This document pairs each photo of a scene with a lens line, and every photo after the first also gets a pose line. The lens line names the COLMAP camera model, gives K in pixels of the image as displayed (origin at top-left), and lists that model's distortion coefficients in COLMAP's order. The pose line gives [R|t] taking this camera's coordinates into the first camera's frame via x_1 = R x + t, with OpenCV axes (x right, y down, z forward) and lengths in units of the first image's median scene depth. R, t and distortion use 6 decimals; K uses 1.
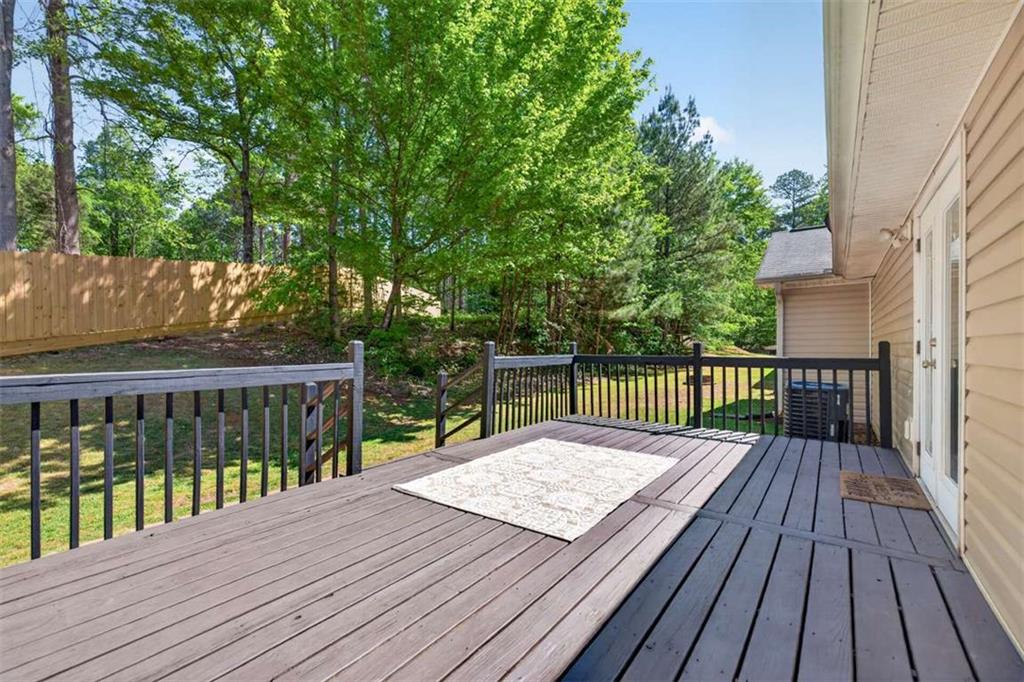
lens RADIAL K [[427.0, 0, 508.8], [0, 427.0, 337.9], [0, 0, 1]] dist [0.002484, 0.000324]
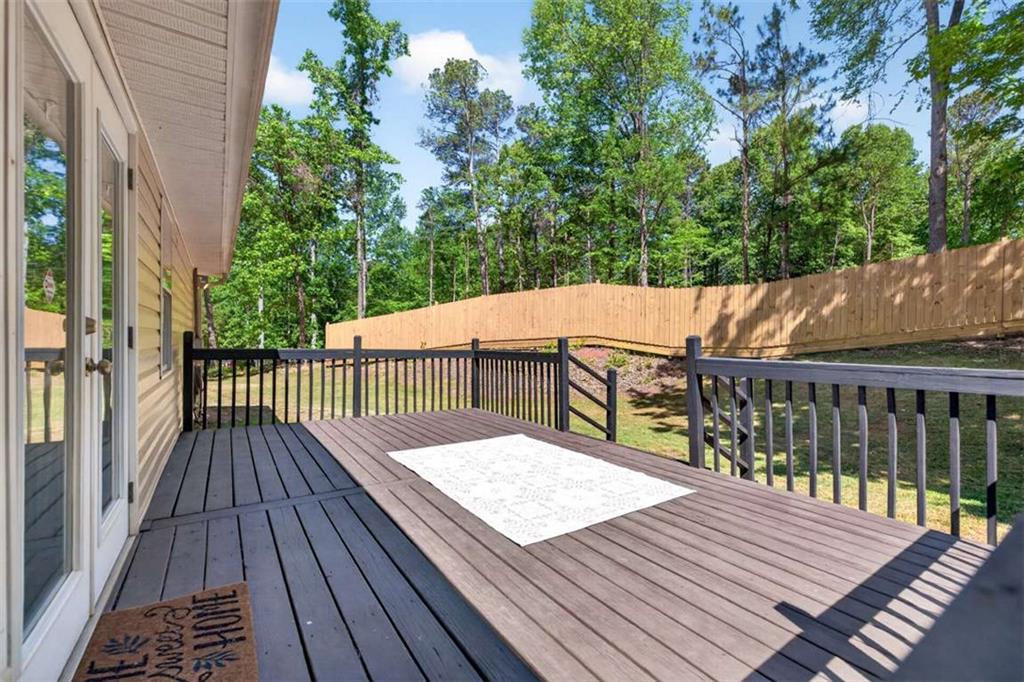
lens RADIAL K [[427.0, 0, 508.8], [0, 427.0, 337.9], [0, 0, 1]] dist [0.002484, 0.000324]
pose [[-0.322421, -0.007466, -0.946567, 0.380915], [0.004556, 0.999945, -0.009439, 0.009419], [0.946586, -0.007356, -0.322369, 0.478288]]
